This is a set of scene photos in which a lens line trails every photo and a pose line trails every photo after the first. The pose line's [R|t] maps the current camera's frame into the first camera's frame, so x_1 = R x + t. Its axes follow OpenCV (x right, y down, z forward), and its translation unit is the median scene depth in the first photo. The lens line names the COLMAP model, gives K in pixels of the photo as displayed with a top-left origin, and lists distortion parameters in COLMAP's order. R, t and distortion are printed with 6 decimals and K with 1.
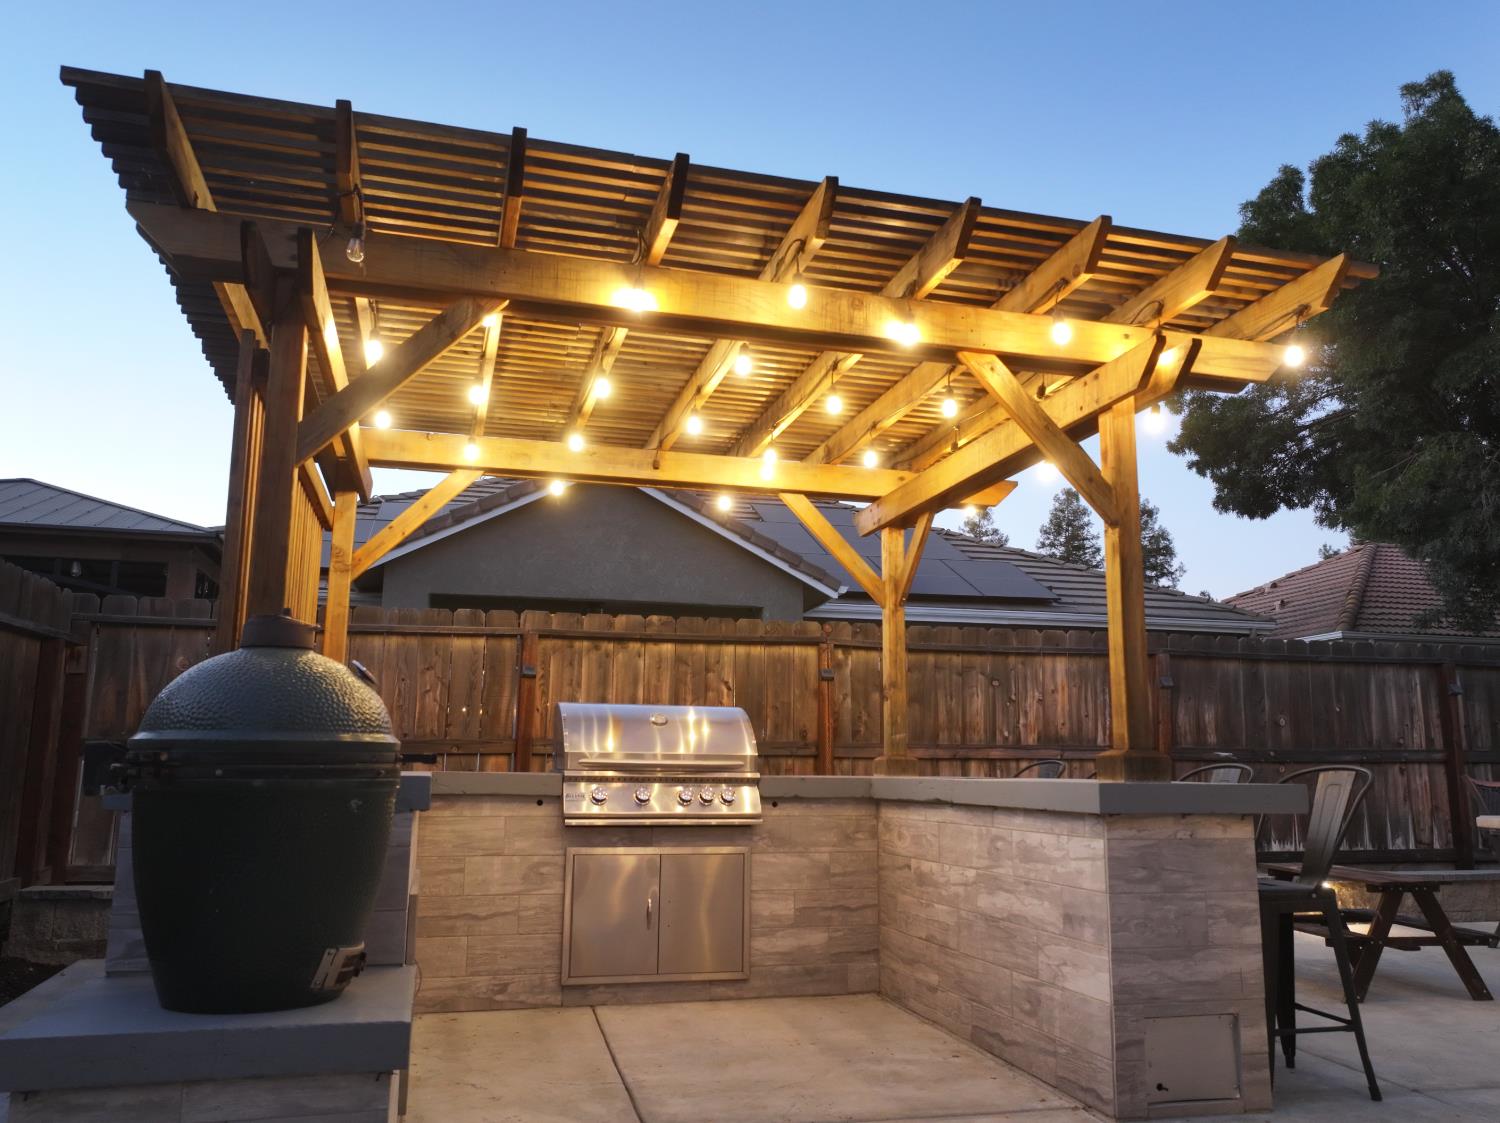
lens RADIAL K [[1187.8, 0, 752.6], [0, 1187.8, 561.2], [0, 0, 1]] dist [0.001745, 0.009641]
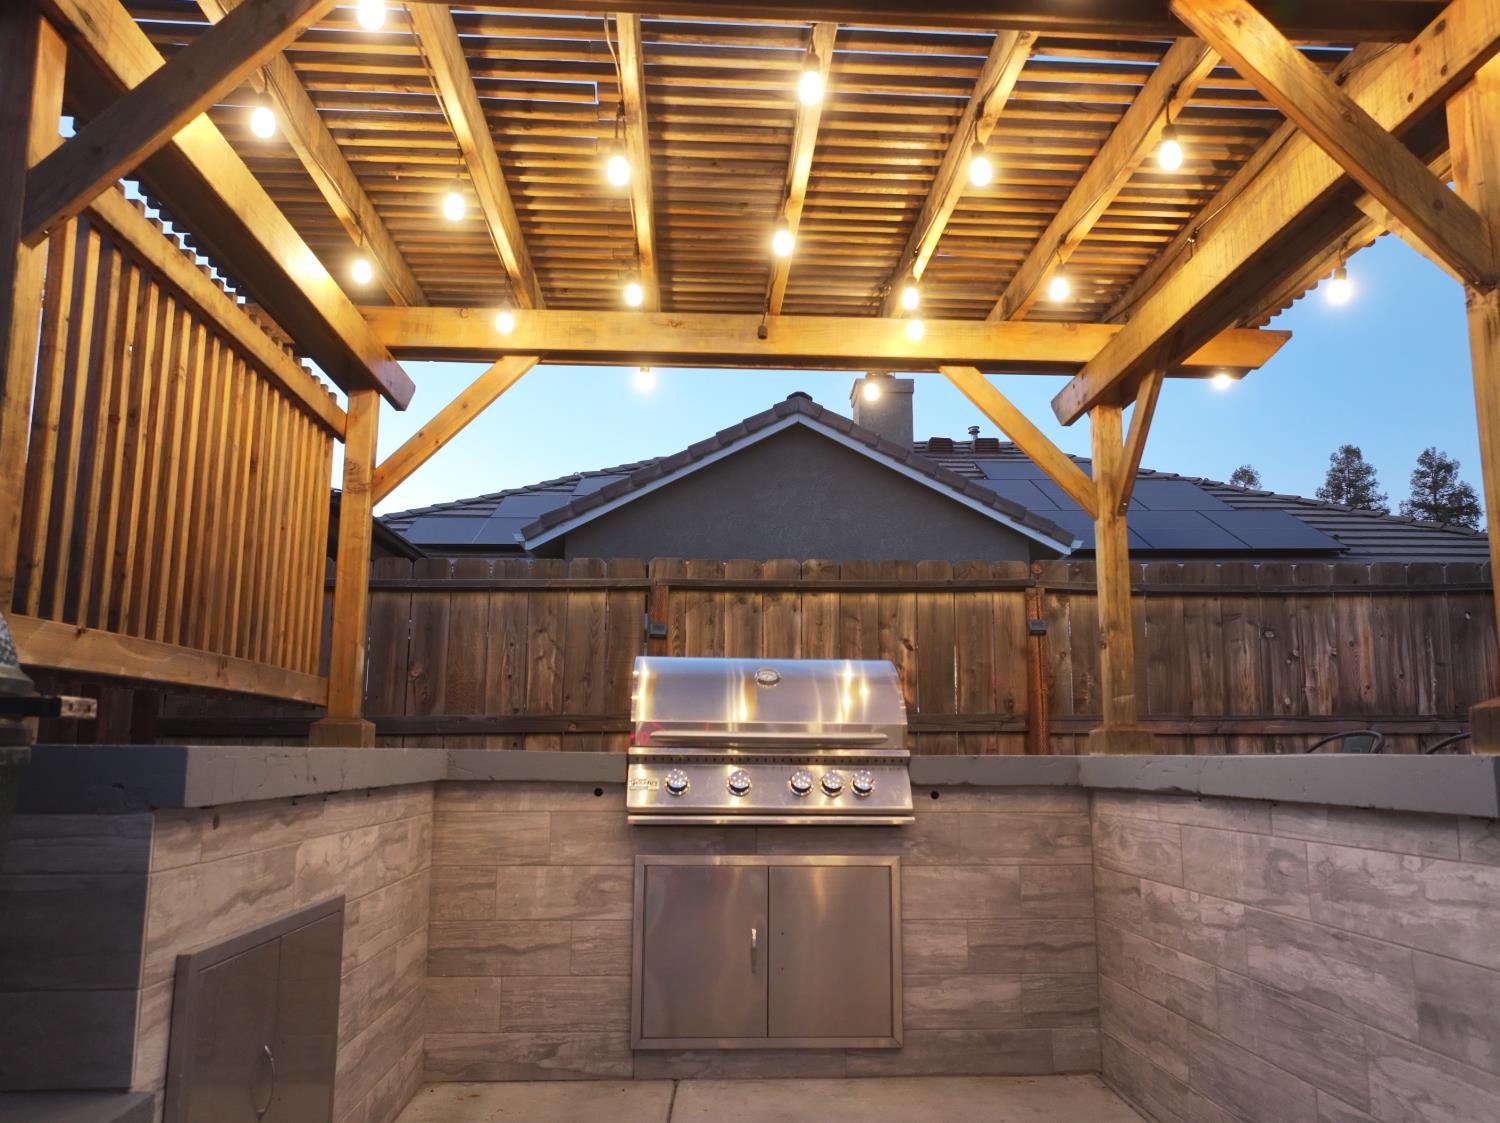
lens RADIAL K [[1183.3, 0, 754.8], [0, 1183.3, 561.2], [0, 0, 1]] dist [-0.005457, 0.017627]
pose [[0.977910, -0.038876, -0.205380, 0.065585], [0.040688, 0.999161, 0.004606, 0.063253], [0.205029, -0.012860, 0.978671, 0.316792]]
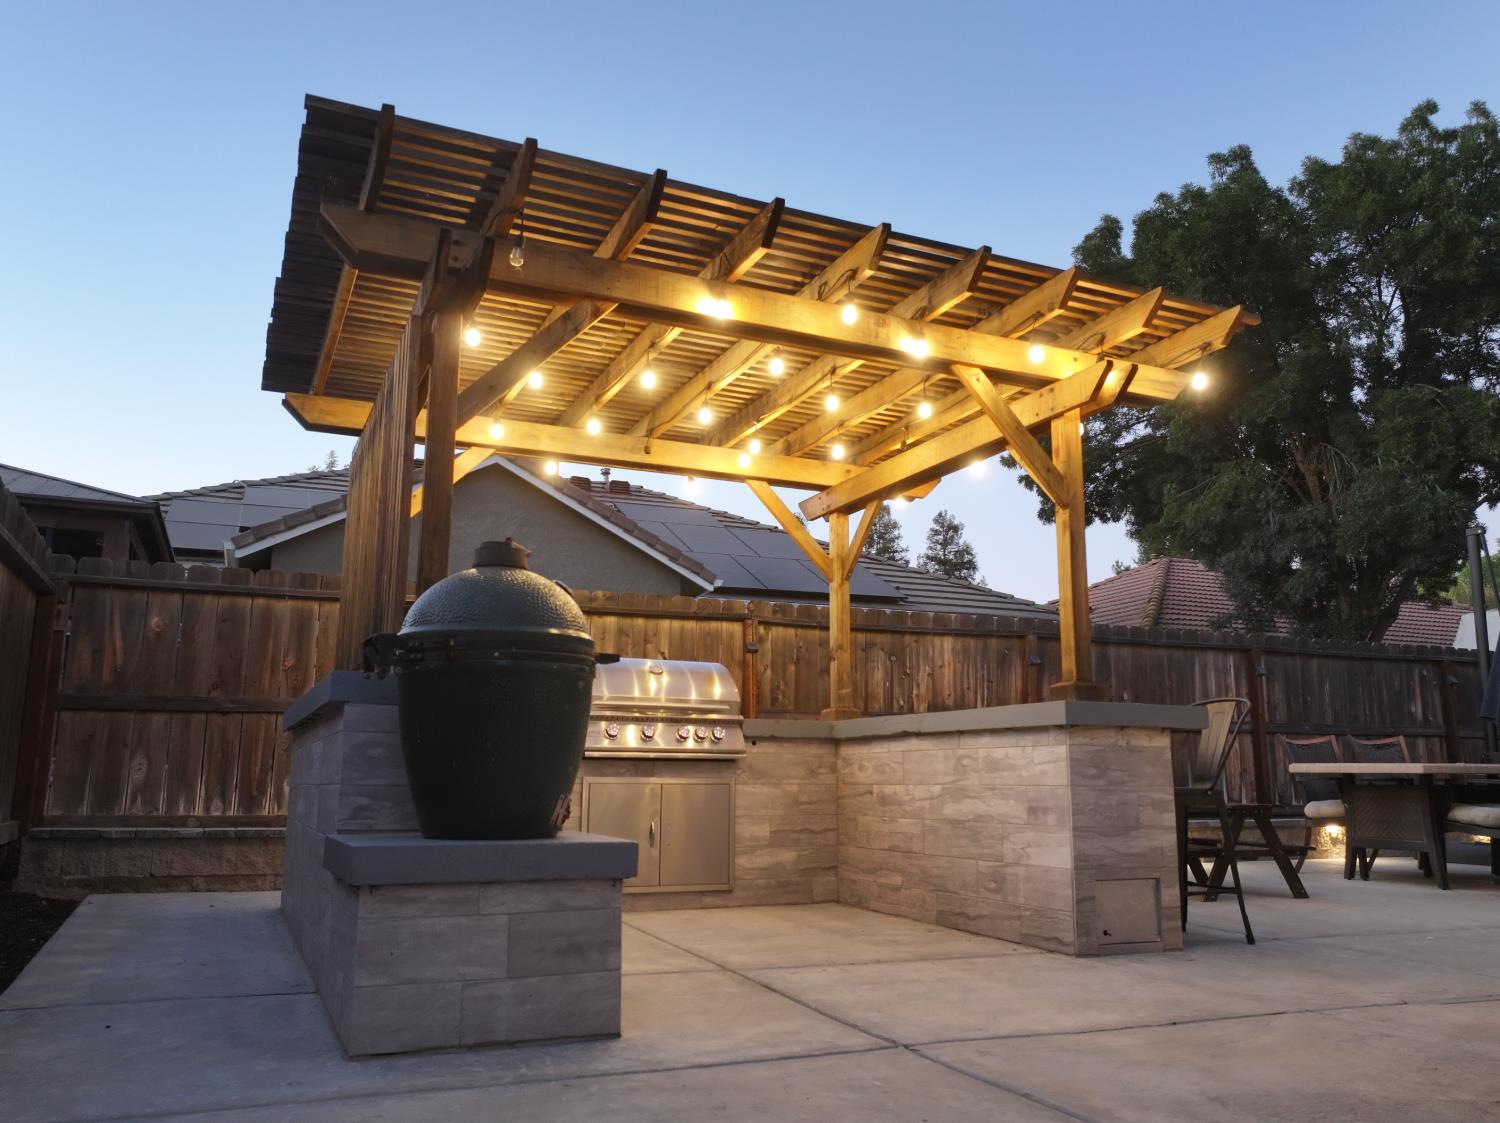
lens RADIAL K [[1191.2, 0, 750.0], [0, 1191.2, 561.5], [0, 0, 1]] dist [0.009741, 0.002959]
pose [[0.986891, 0.025465, 0.159367, -0.184013], [-0.024320, 0.999662, -0.009135, 0.038298], [-0.159545, 0.005140, 0.987177, -0.165533]]
